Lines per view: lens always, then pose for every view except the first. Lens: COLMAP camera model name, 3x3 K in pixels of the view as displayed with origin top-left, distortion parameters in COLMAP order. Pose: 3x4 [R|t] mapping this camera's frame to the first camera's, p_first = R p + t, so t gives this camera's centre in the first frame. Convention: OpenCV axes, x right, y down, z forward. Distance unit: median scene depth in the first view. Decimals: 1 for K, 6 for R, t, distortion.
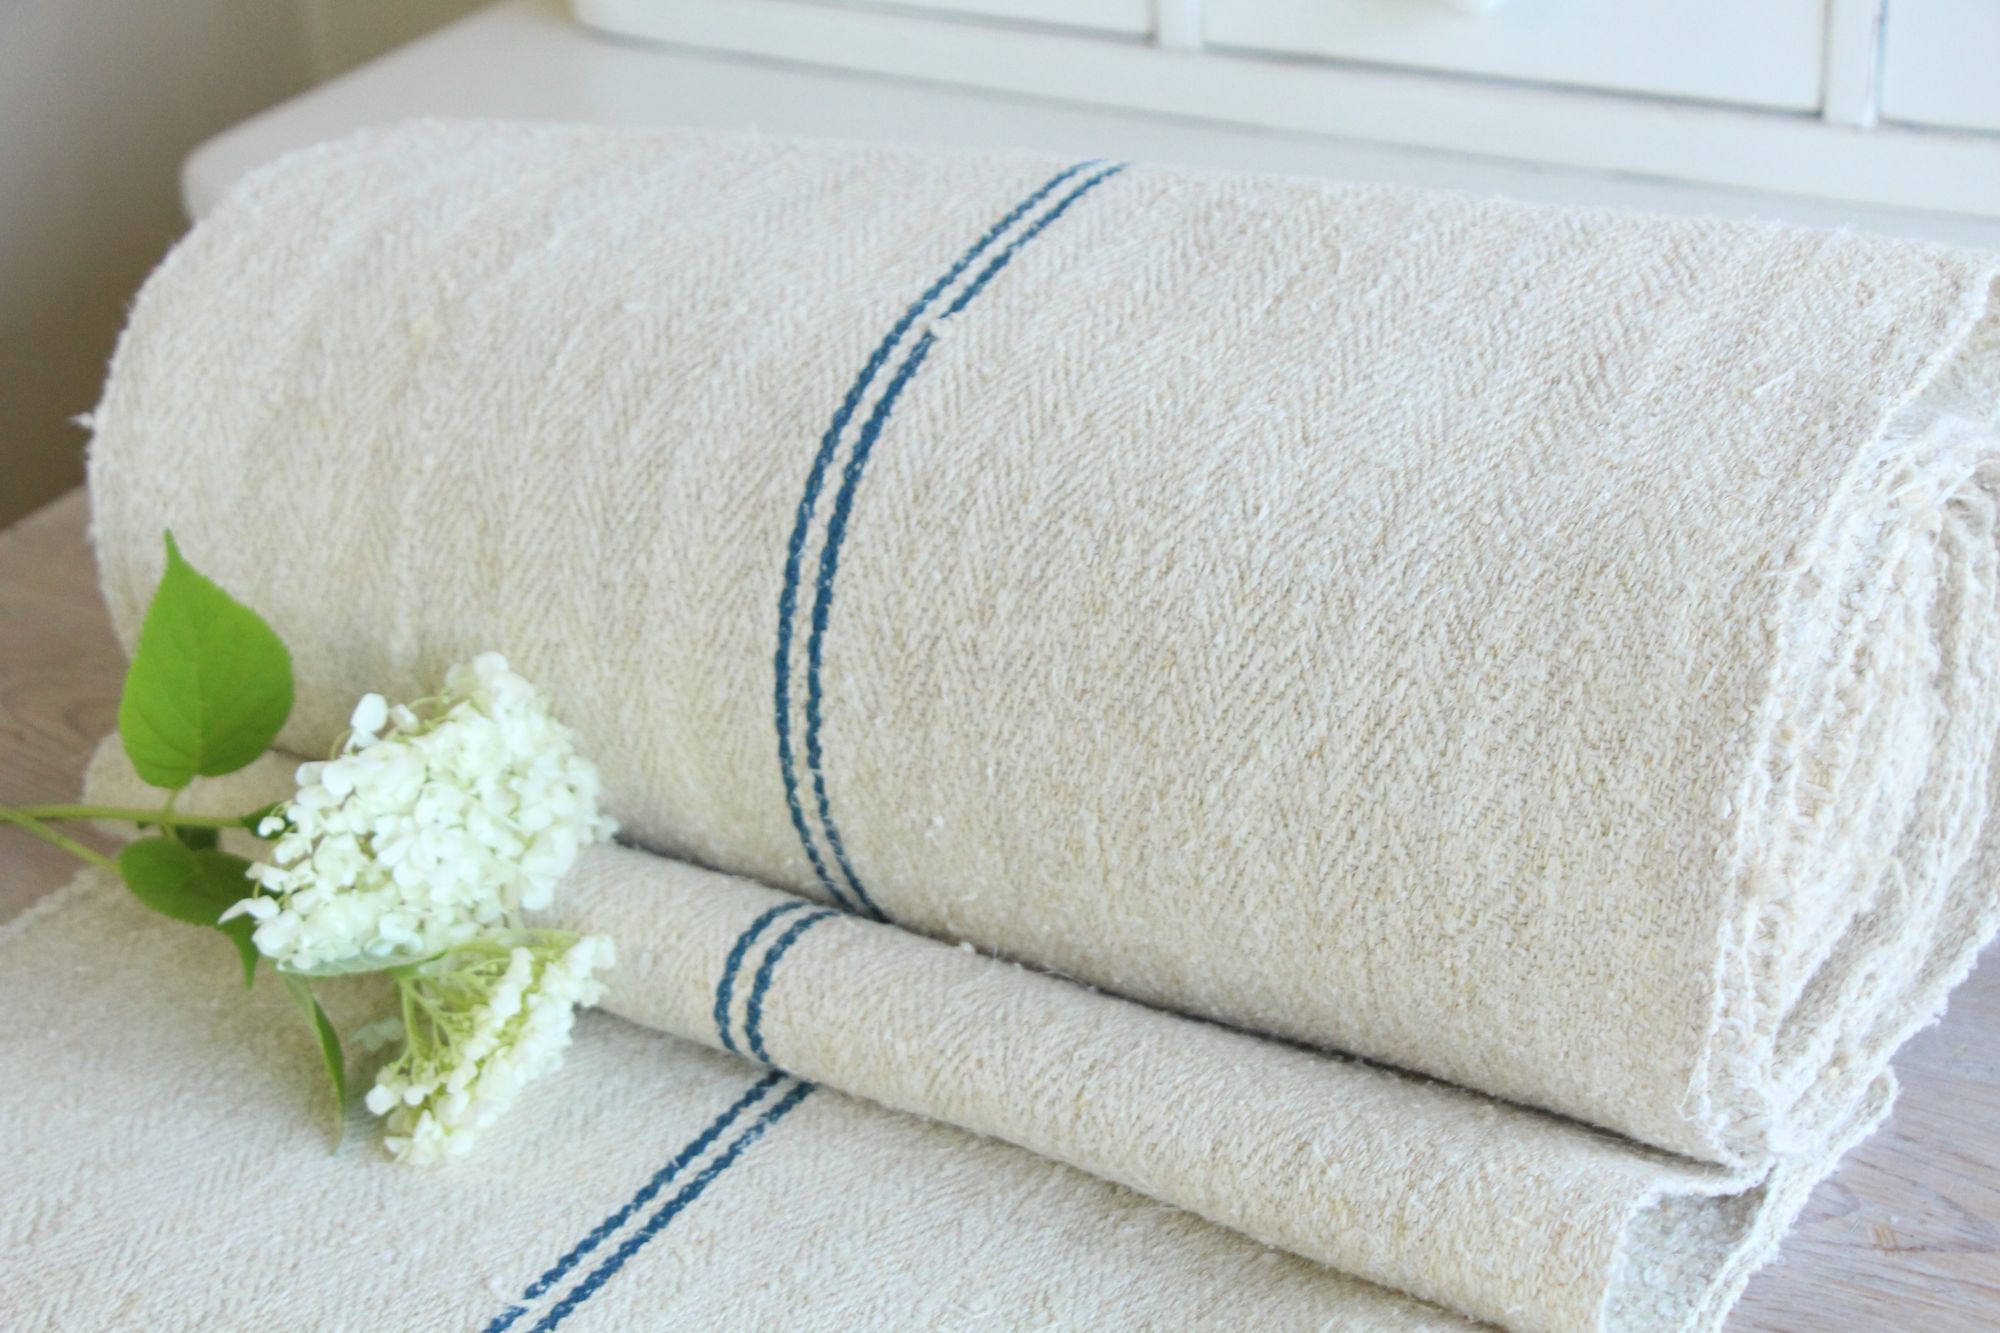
lens RADIAL K [[3632.8, 0, 1122.8], [0, 3632.8, 783.6], [0, 0, 1]] dist [0.055277, 0.000000]
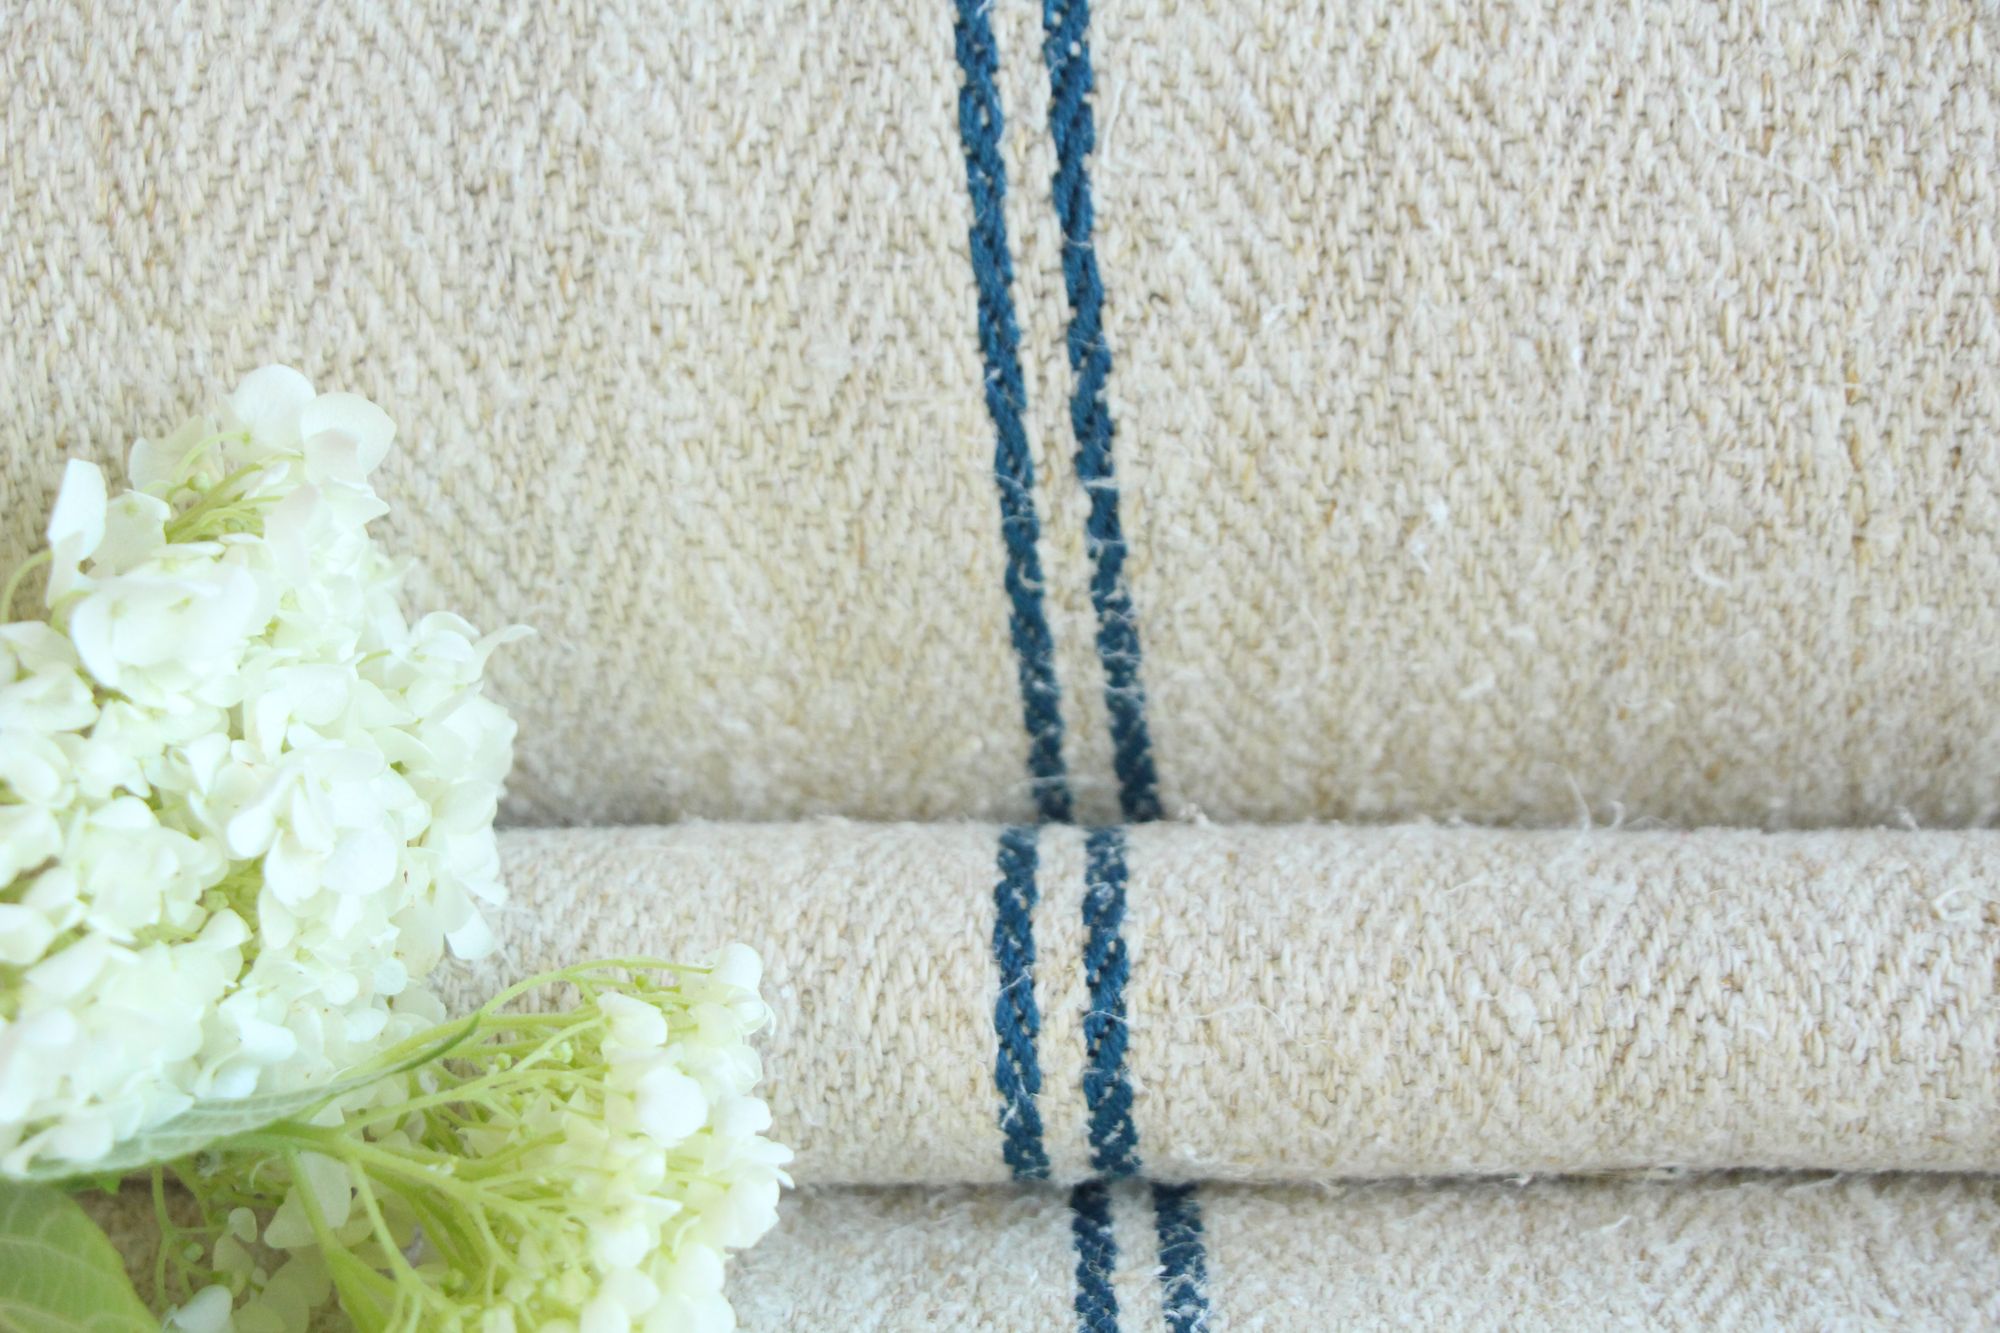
lens RADIAL K [[3786.7, 0, 1030.5], [0, 3786.7, 712.1], [0, 0, 1]] dist [0.051414, 0.000000]
pose [[0.863640, -0.166156, 0.475938, -0.325898], [0.242250, 0.964754, -0.102780, 0.071194], [-0.442086, 0.204061, 0.873452, 0.618477]]
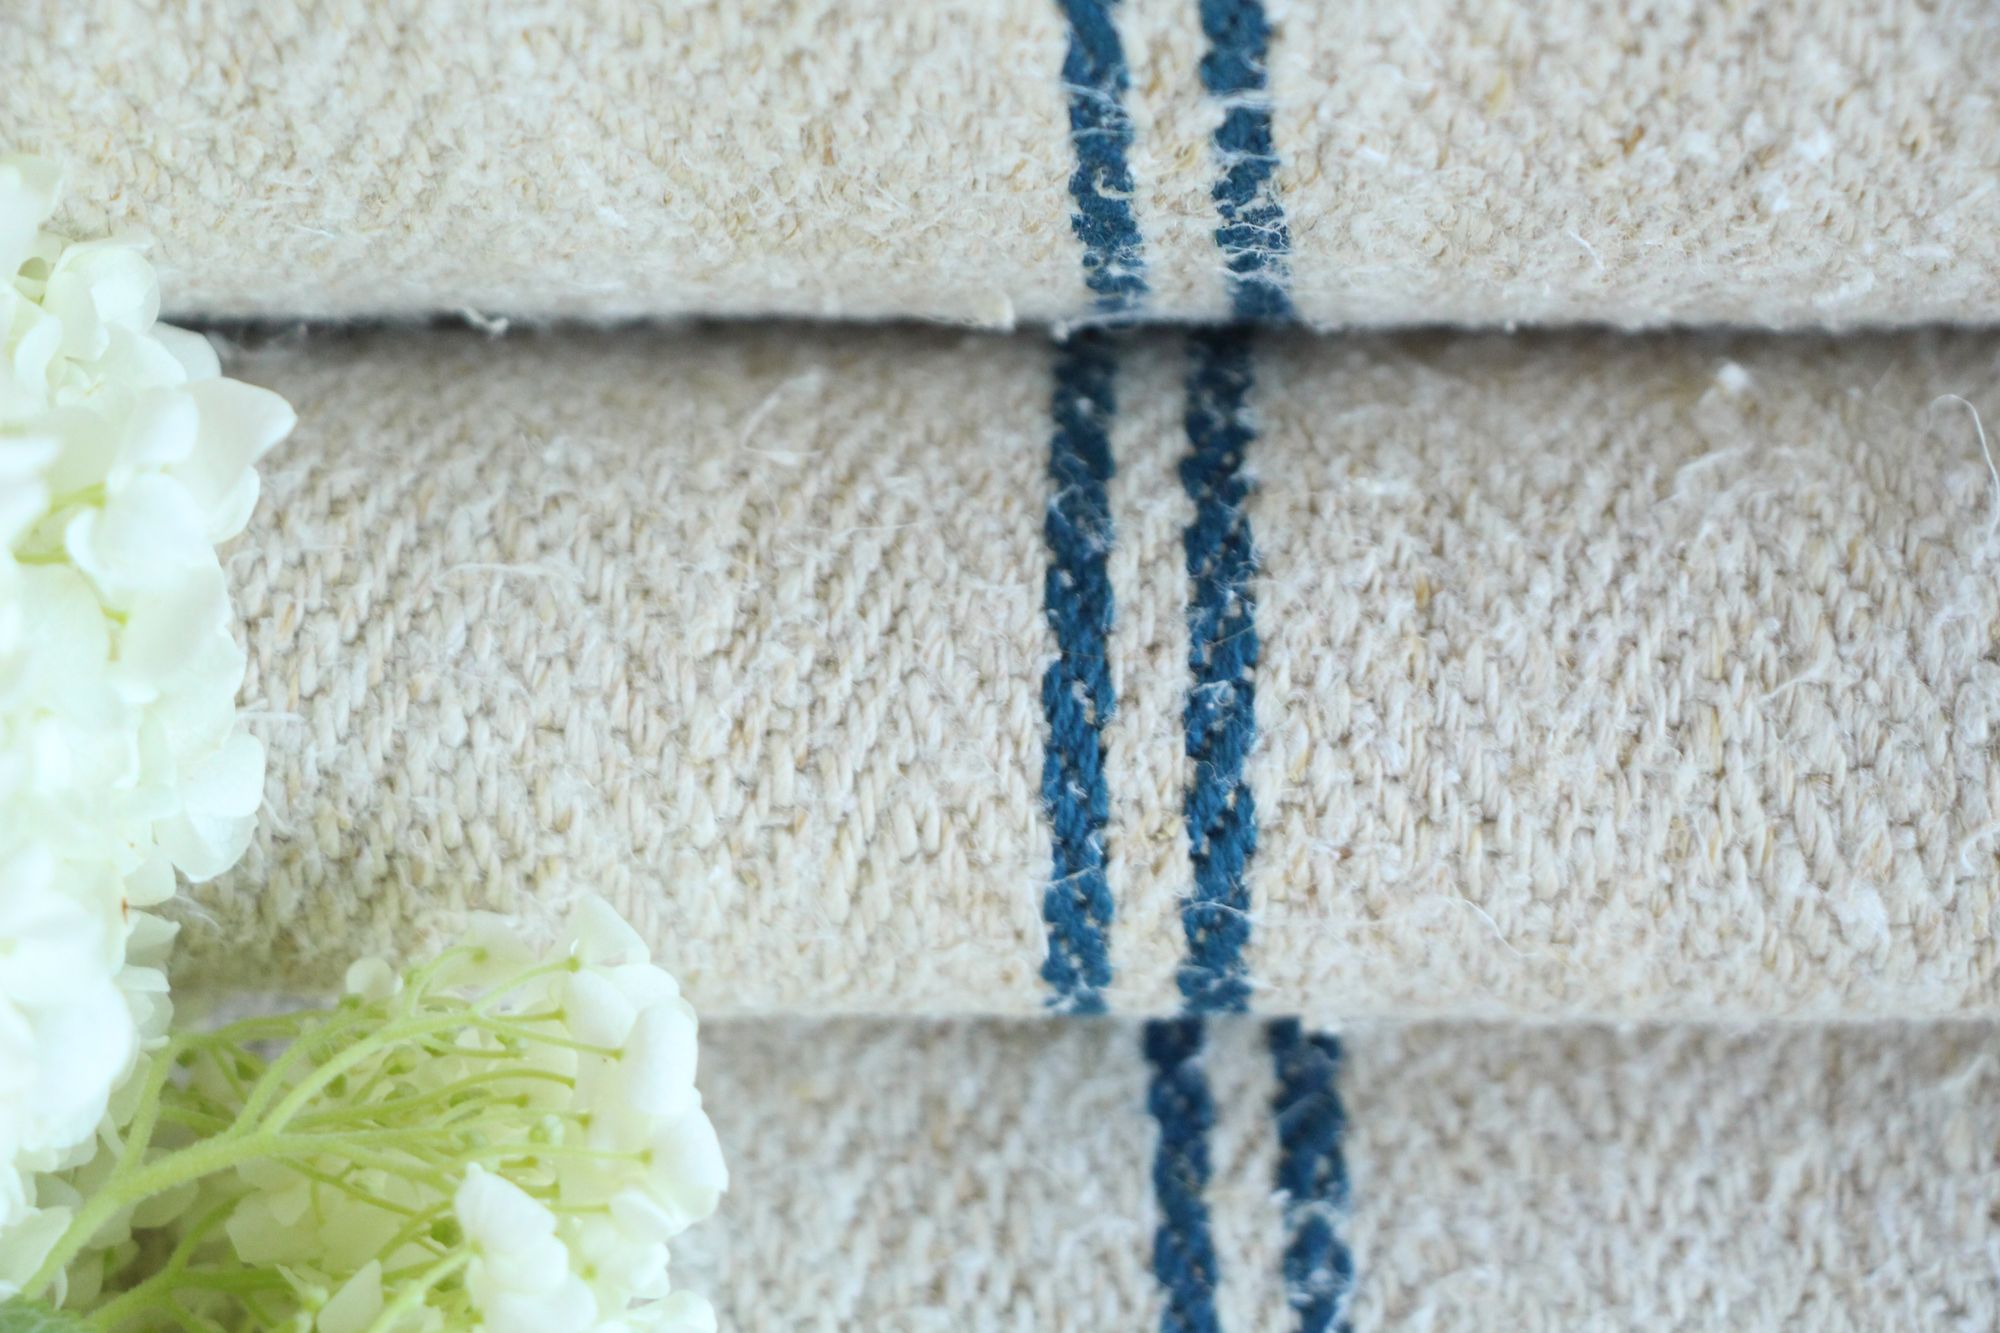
lens RADIAL K [[6158.7, 0, 1099.6], [0, 6158.7, 685.3], [0, 0, 1]] dist [0.061128, 0.000000]
pose [[0.845615, -0.428354, 0.318508, -0.257350], [0.211111, 0.816415, 0.537493, -0.212597], [-0.490272, -0.387272, 0.780803, 0.662150]]
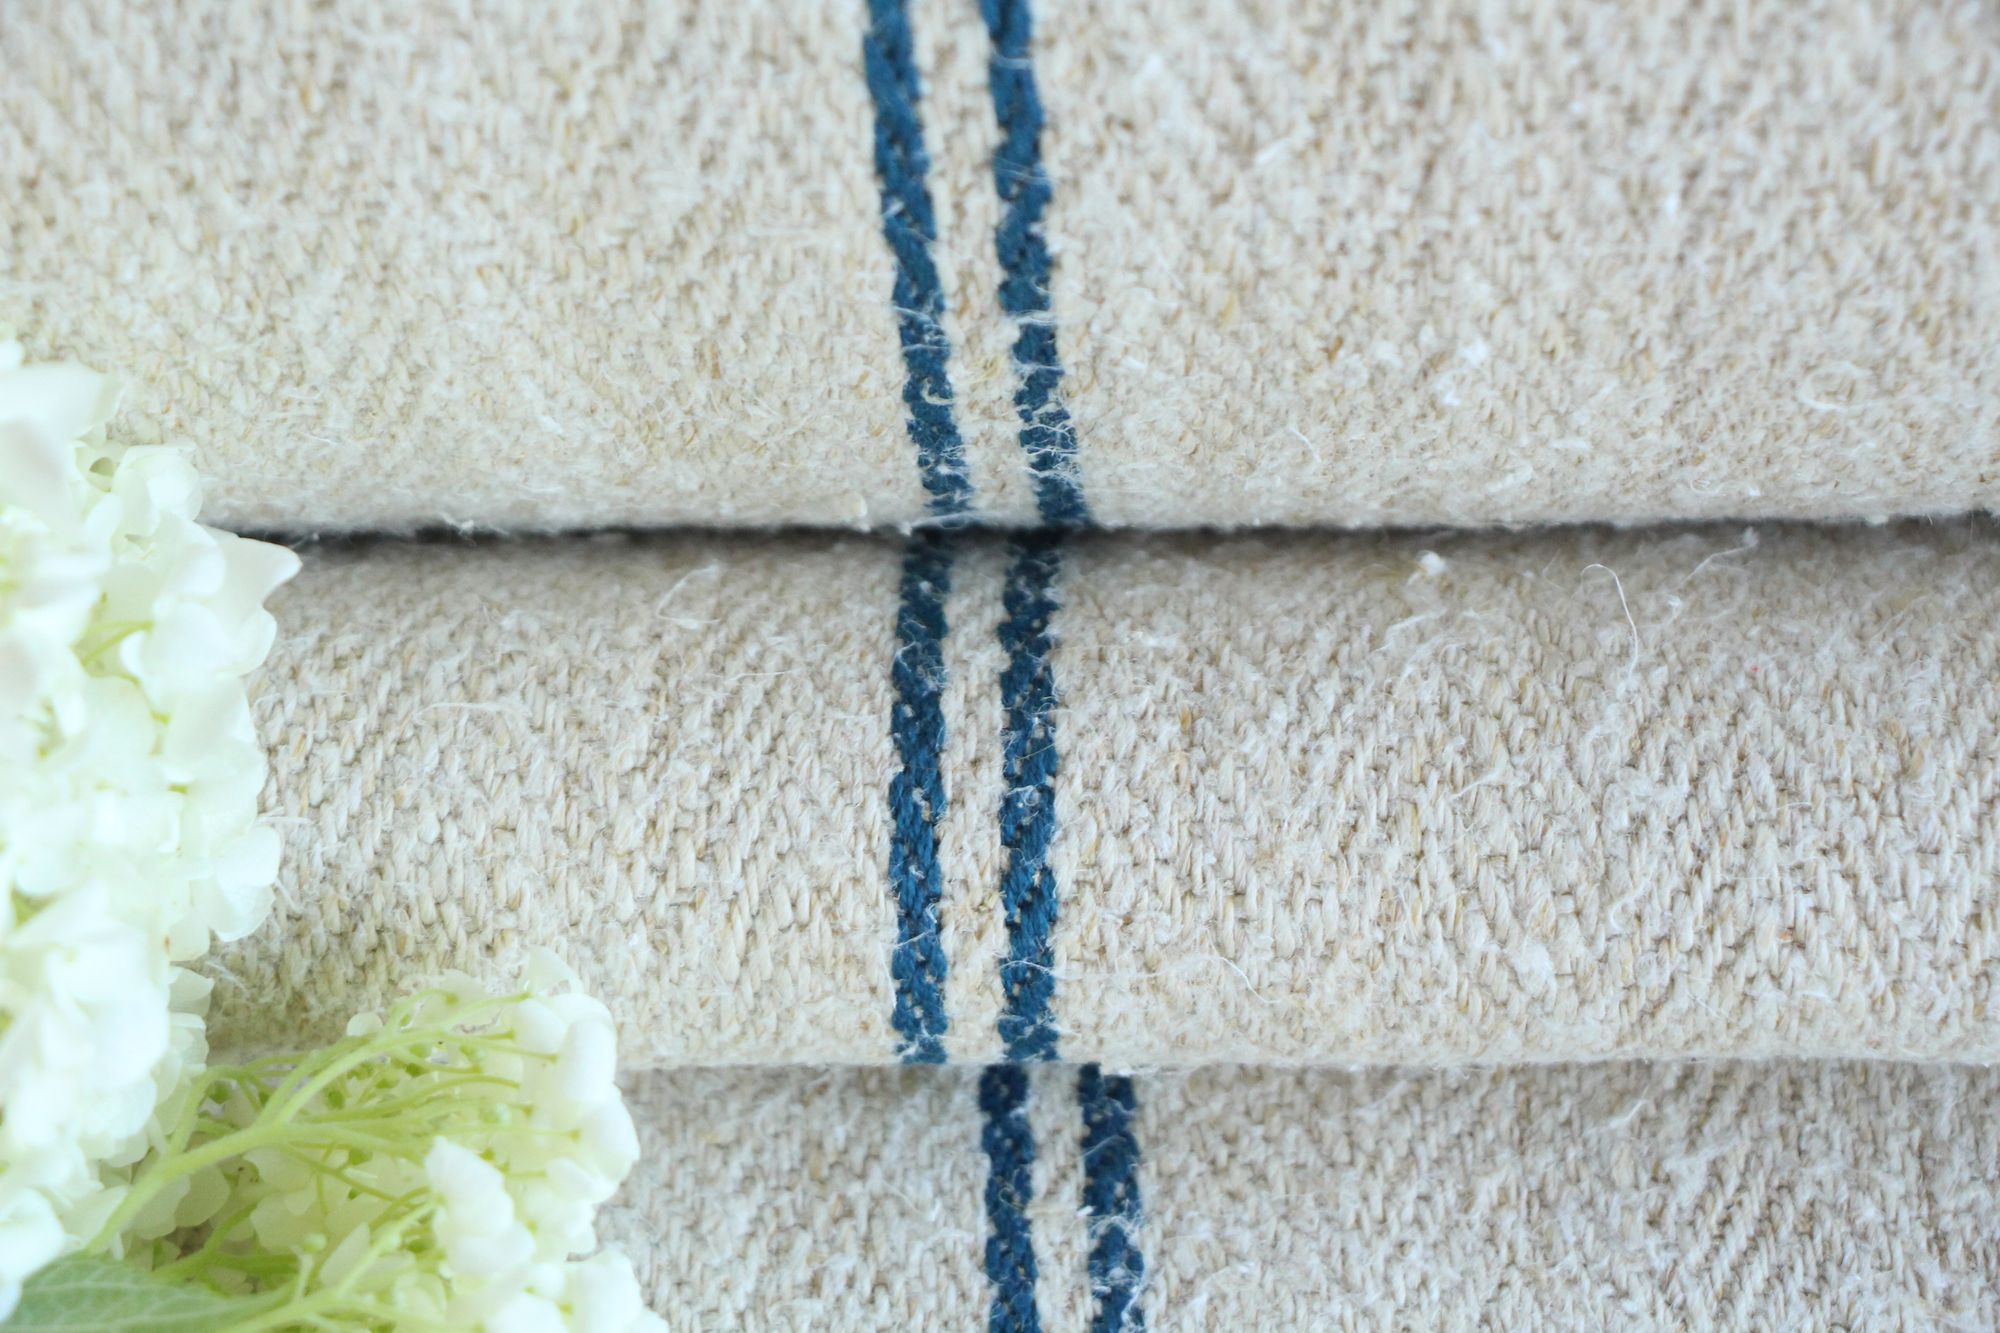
lens RADIAL K [[5367.3, 0, 1041.6], [0, 5367.3, 680.6], [0, 0, 1]] dist [0.126734, 0.000000]
pose [[0.843221, -0.404299, 0.354288, -0.280860], [0.223230, 0.862897, 0.453406, -0.204928], [-0.489026, -0.303234, 0.817865, 0.596620]]
